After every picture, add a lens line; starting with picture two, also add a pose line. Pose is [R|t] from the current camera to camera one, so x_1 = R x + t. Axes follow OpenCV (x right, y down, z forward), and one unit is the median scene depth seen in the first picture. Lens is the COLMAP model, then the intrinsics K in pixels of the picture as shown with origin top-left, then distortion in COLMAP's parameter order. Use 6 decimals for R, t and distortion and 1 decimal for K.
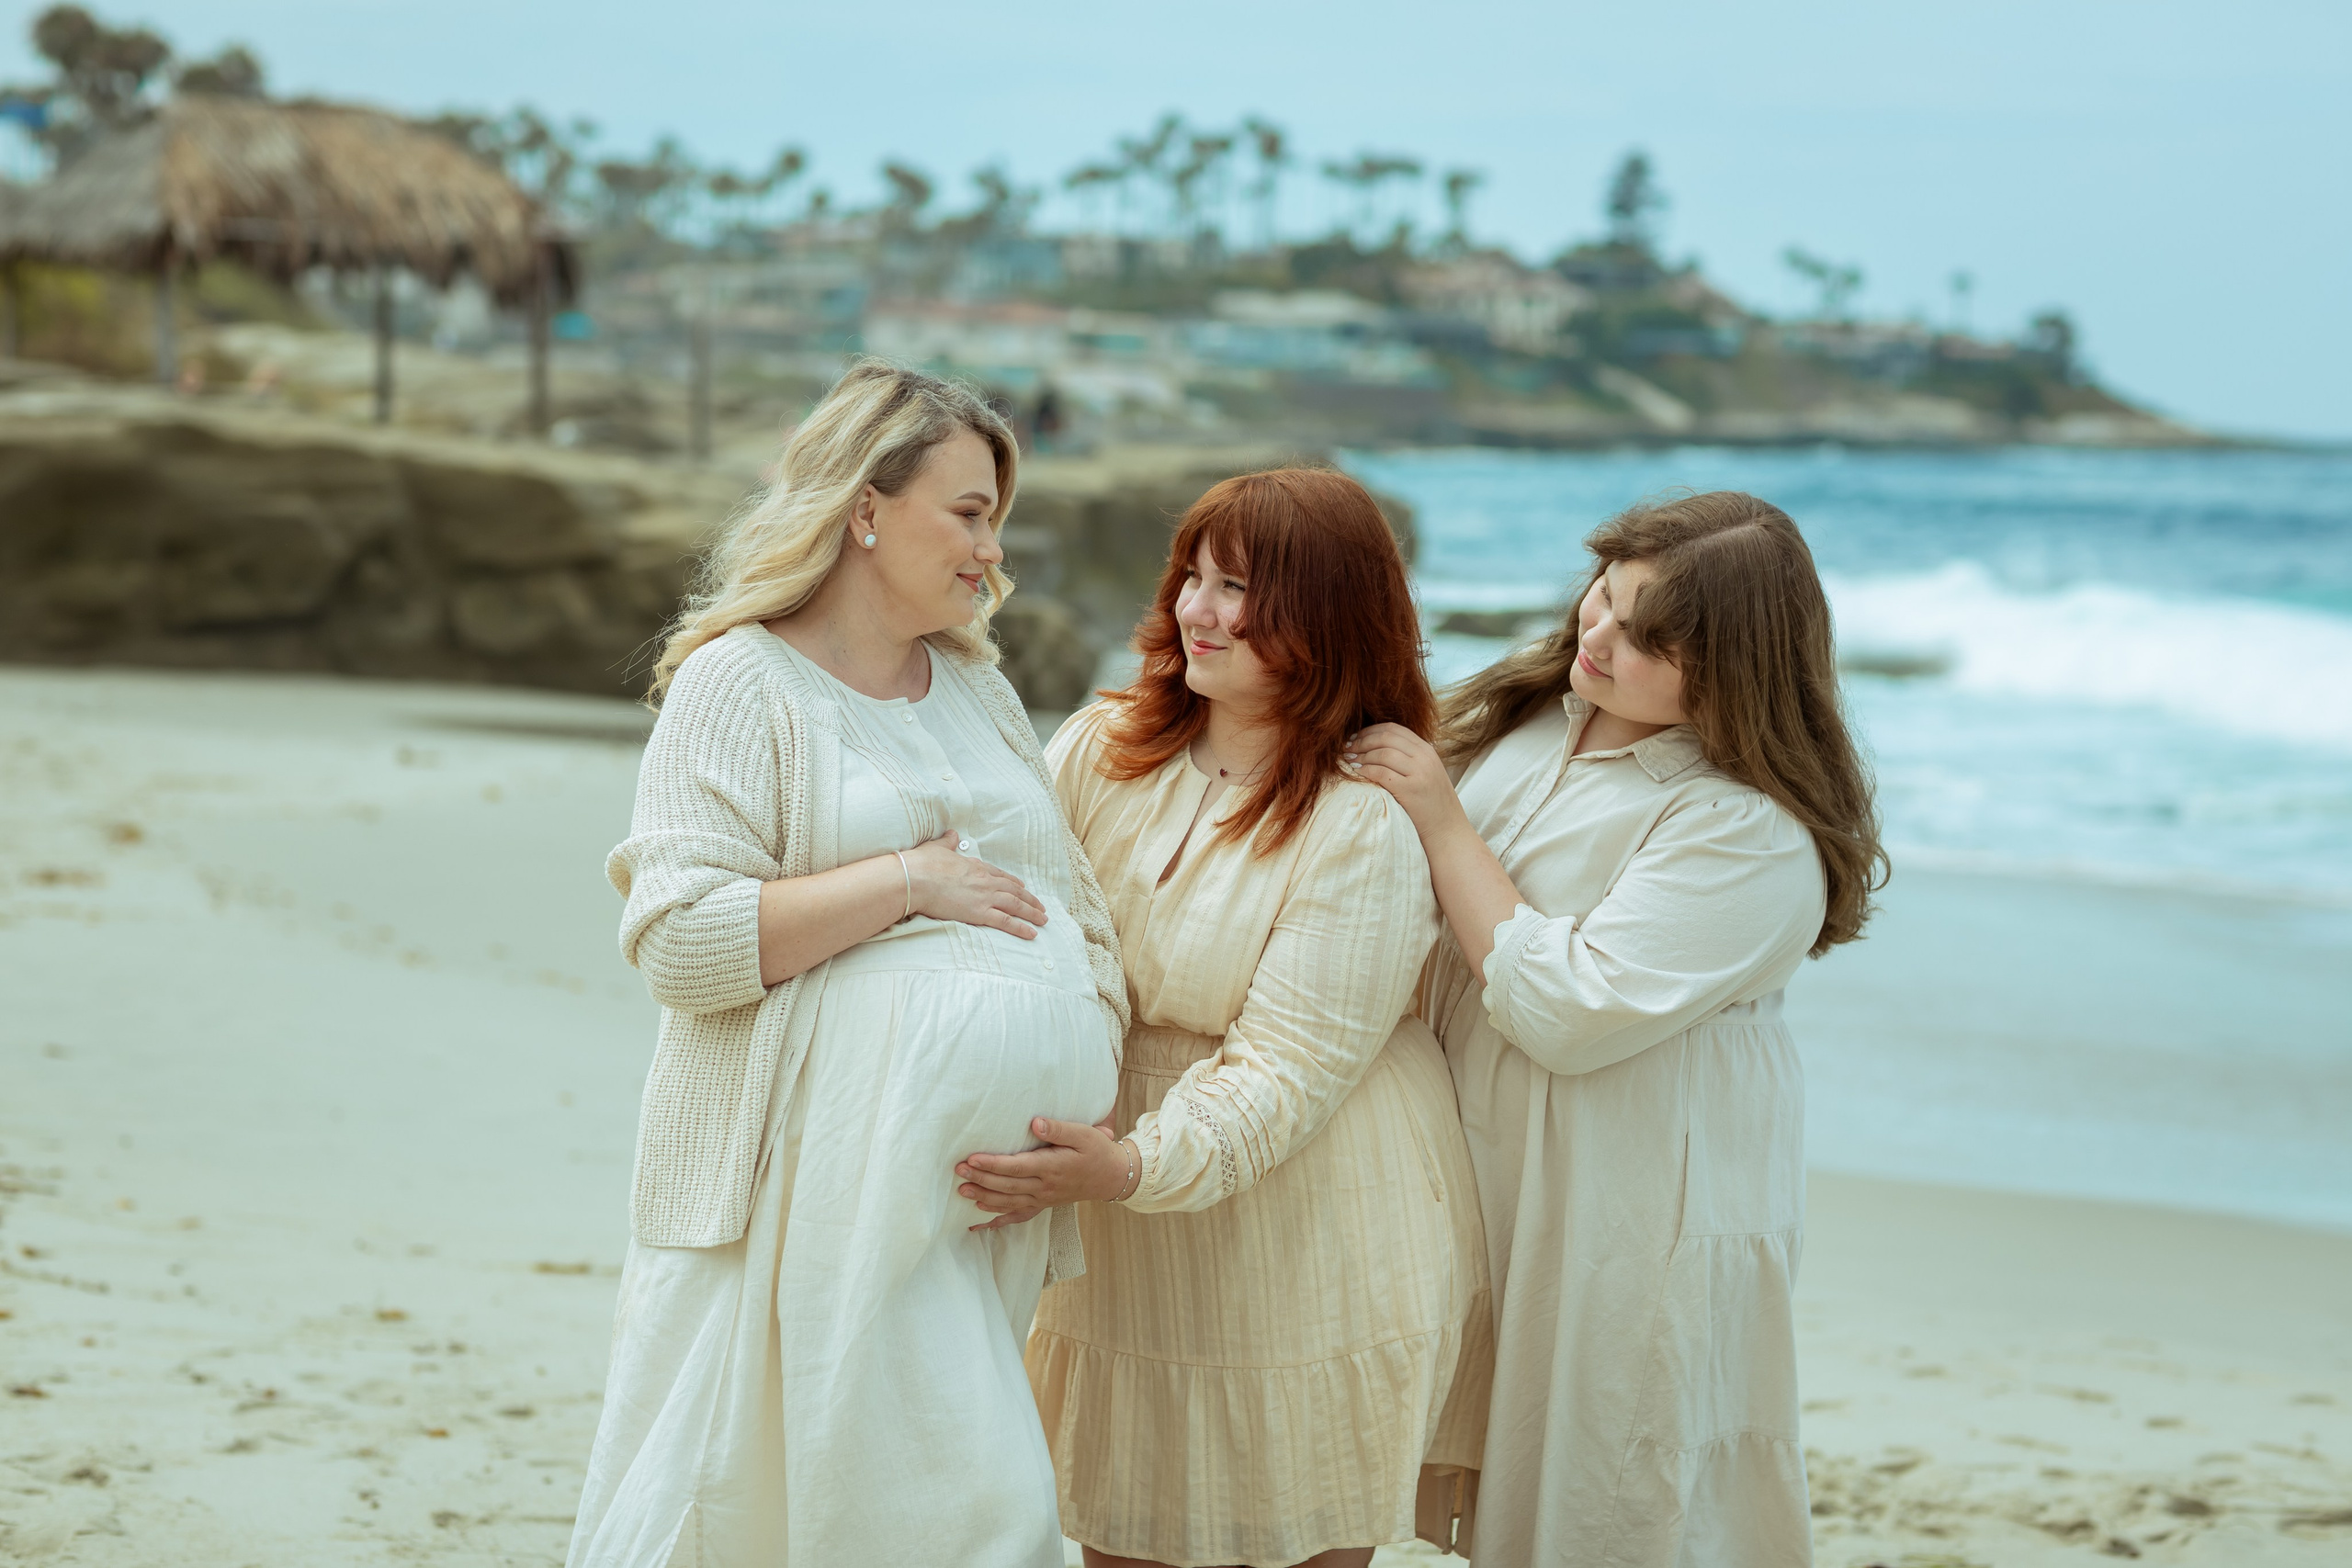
lens RADIAL K [[5948.7, 0, 1176.0], [0, 5948.7, 784.0], [0, 0, 1]] dist [-0.011543, -1.255481]
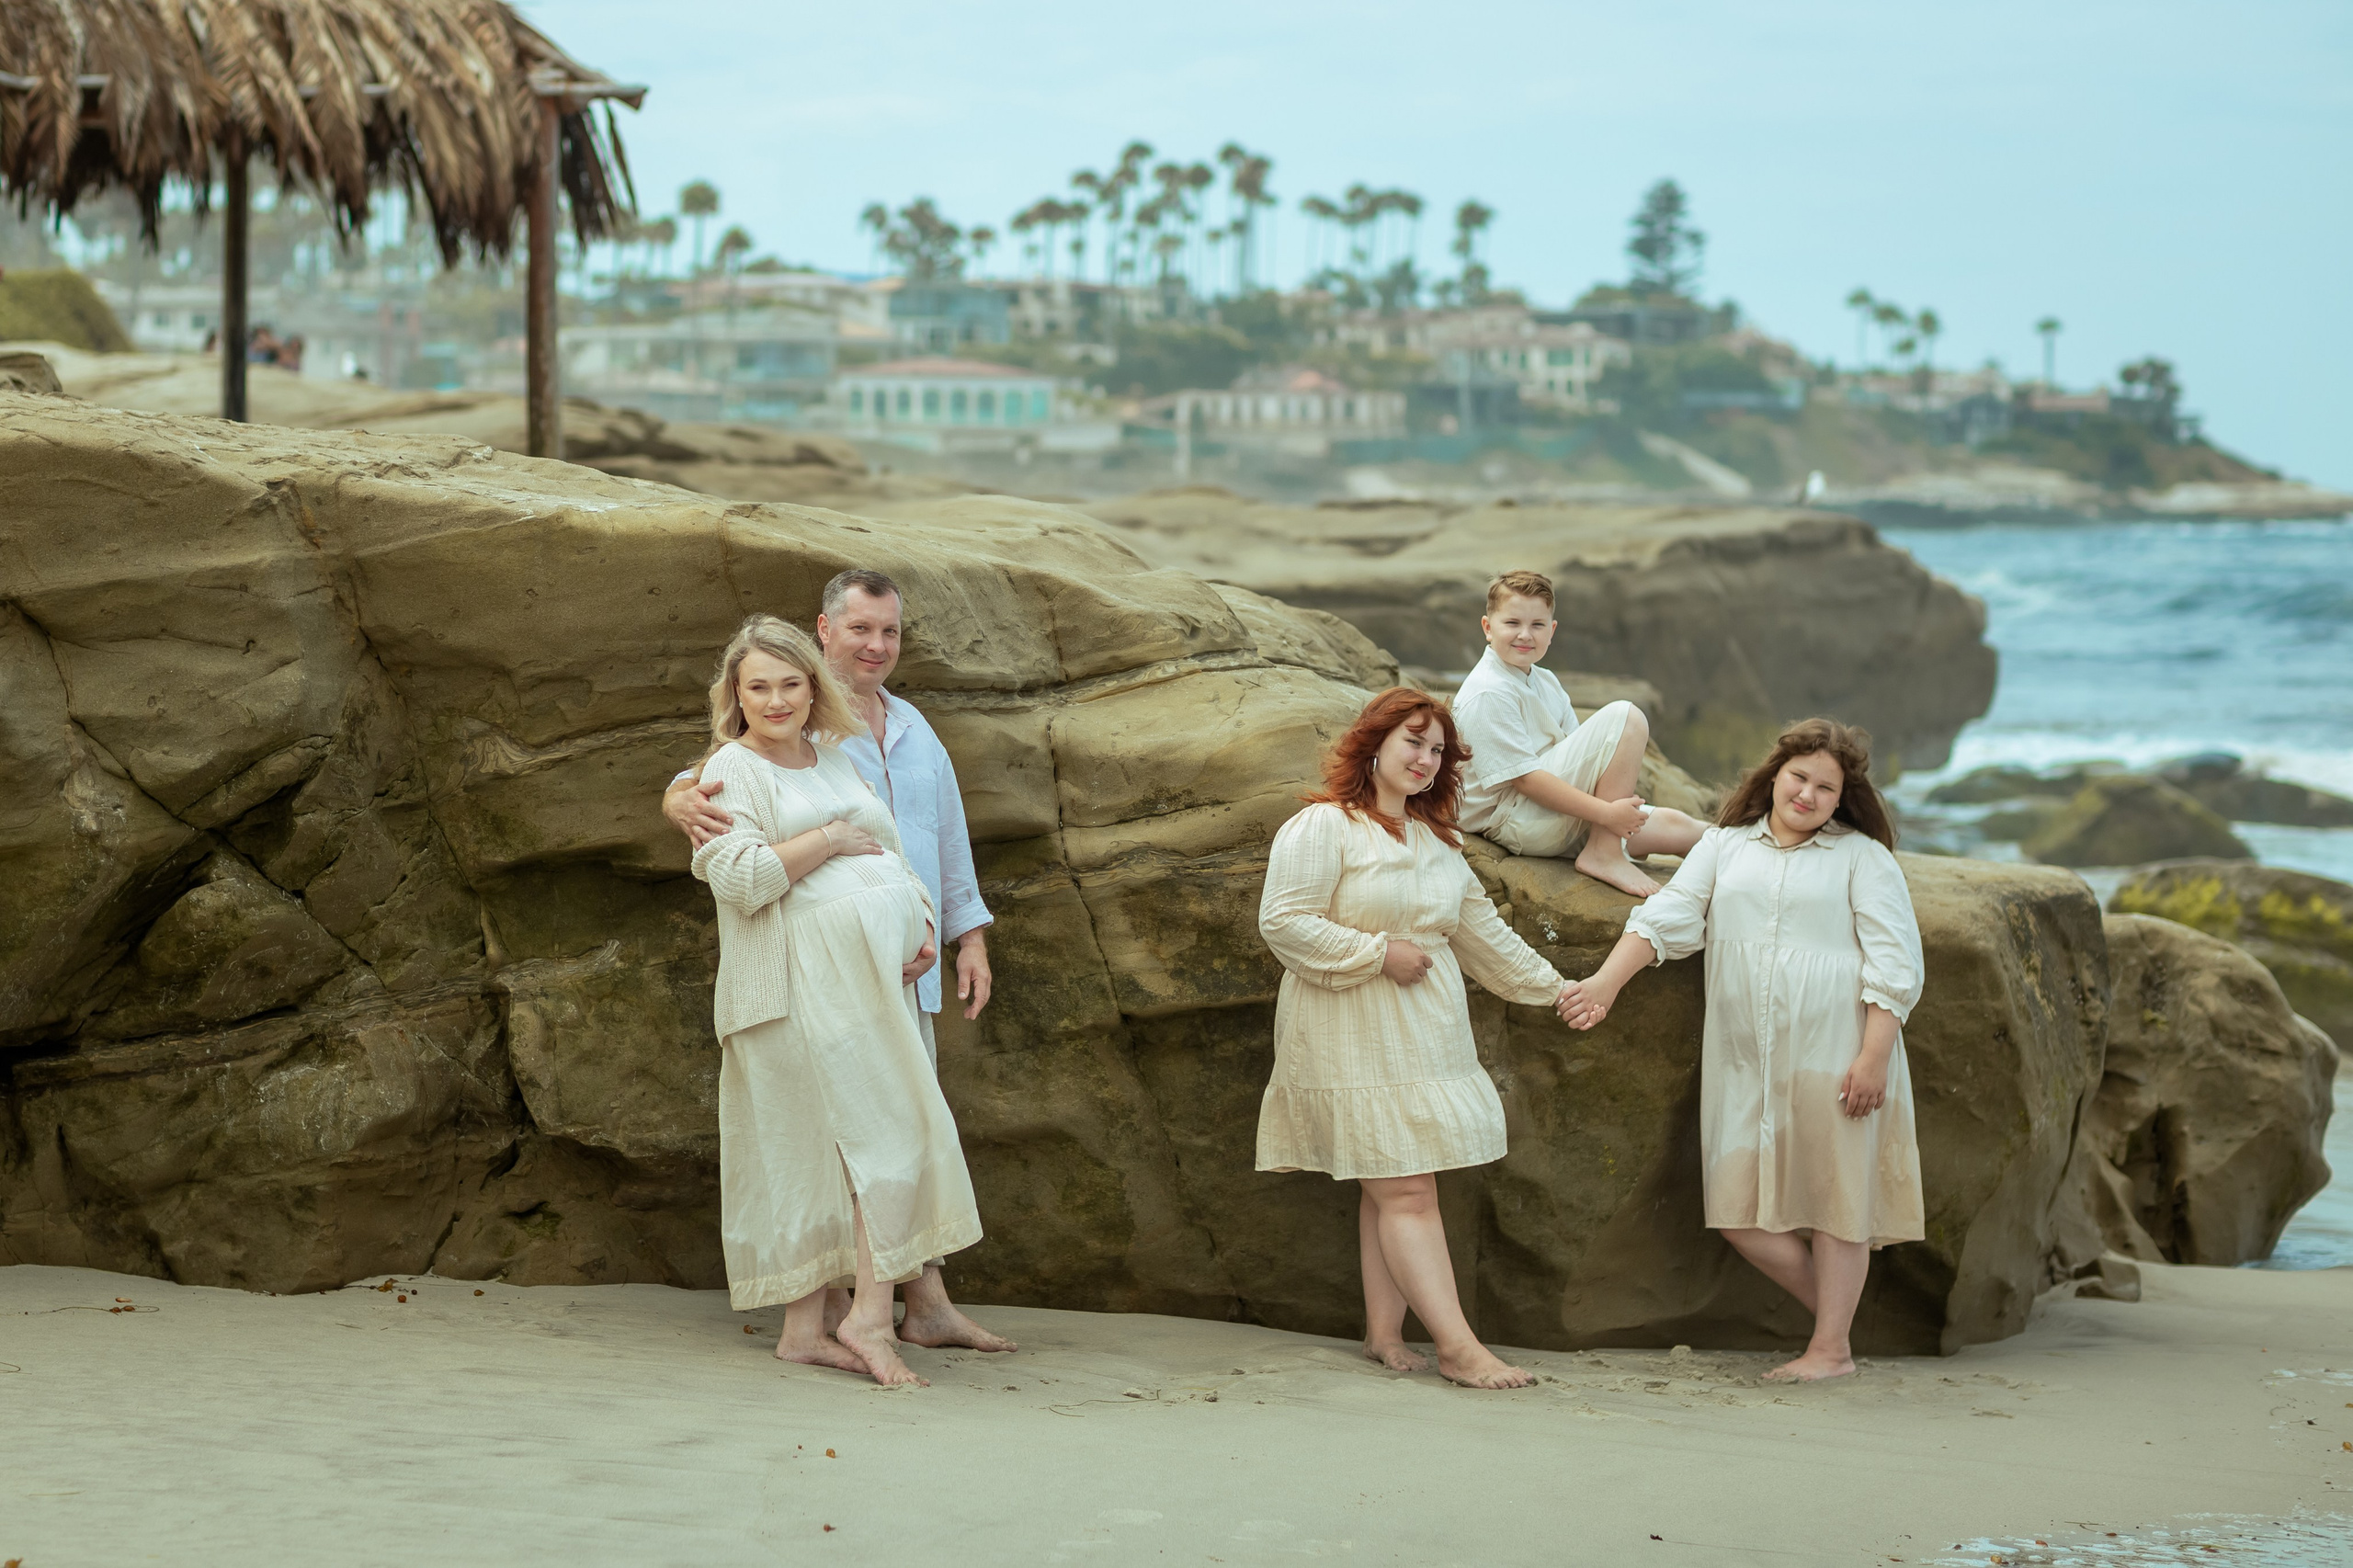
lens RADIAL K [[6206.7, 0, 982.1], [0, 6206.7, 778.9], [0, 0, 1]] dist [-0.060187, -0.682485]
pose [[0.999868, -0.011854, -0.011110, -0.014913], [0.011662, 0.999784, -0.017197, -0.005686], [0.011312, 0.017066, 0.999790, 0.109965]]
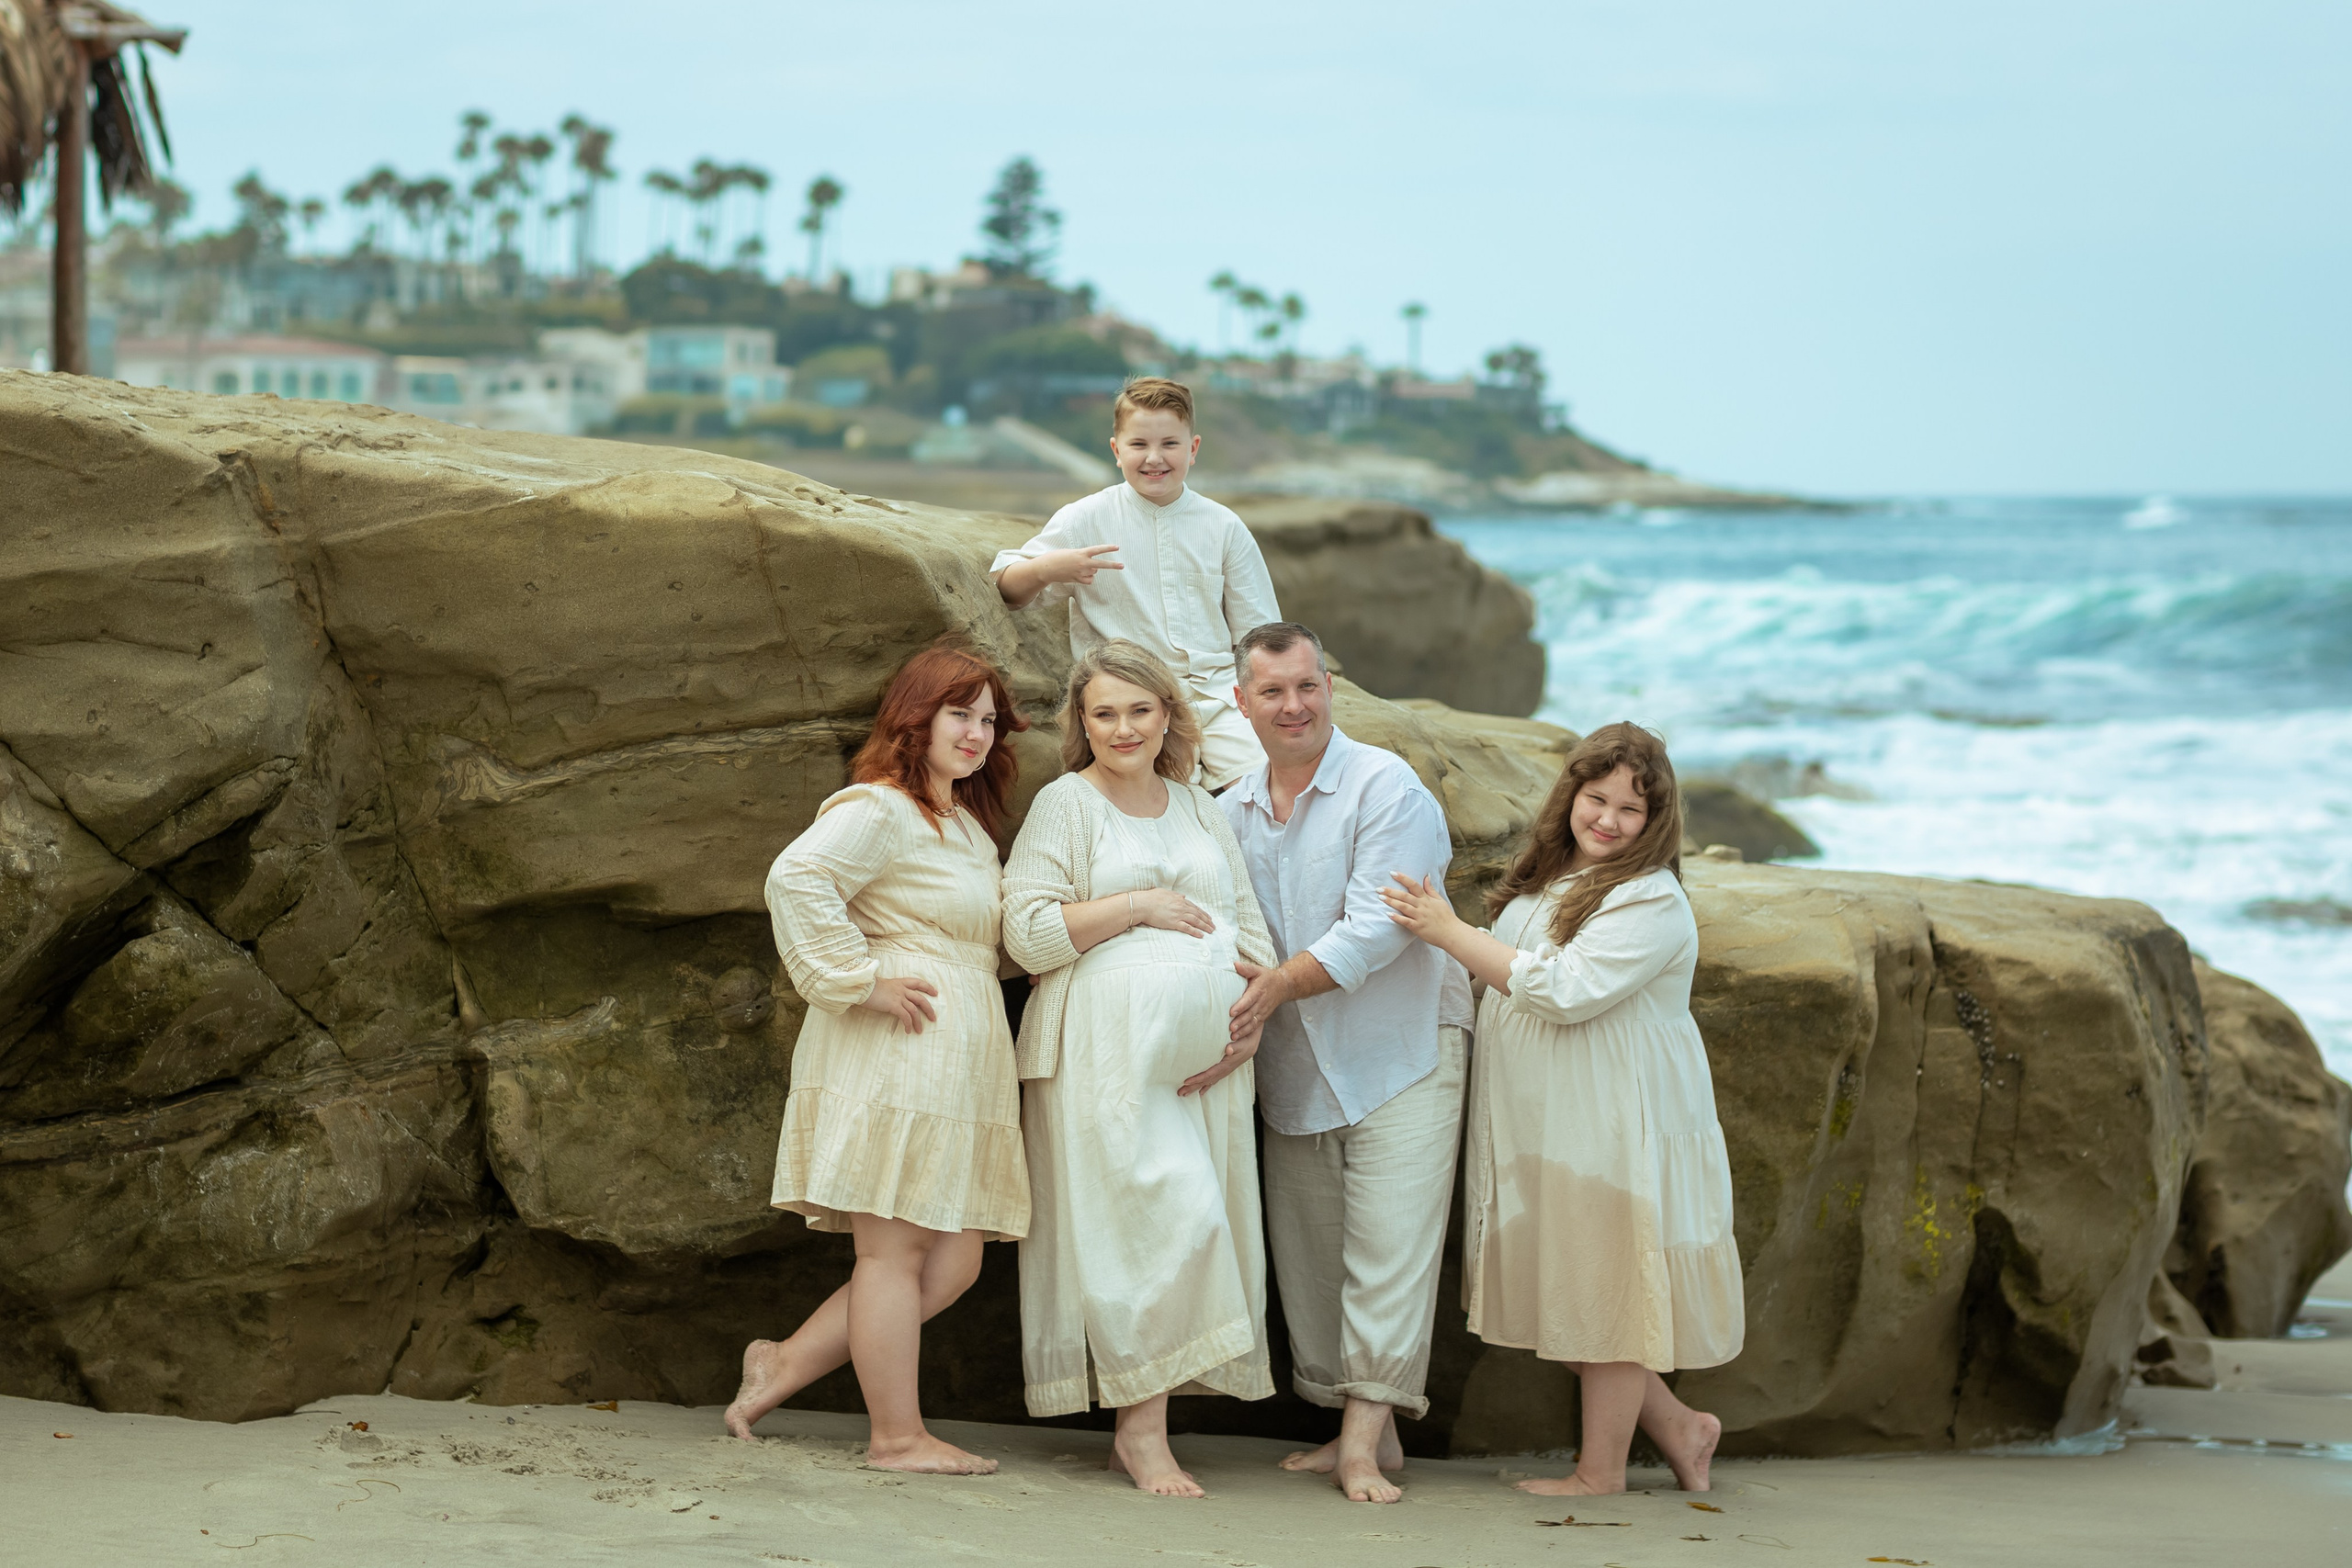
lens RADIAL K [[6422.3, 0, 1174.5], [0, 6422.3, 748.4], [0, 0, 1]] dist [-0.055369, -0.898172]
pose [[0.991706, -0.012772, 0.127891, -0.020105], [0.015403, 0.999689, -0.019601, -0.006053], [-0.127600, 0.021408, 0.991595, 0.115815]]
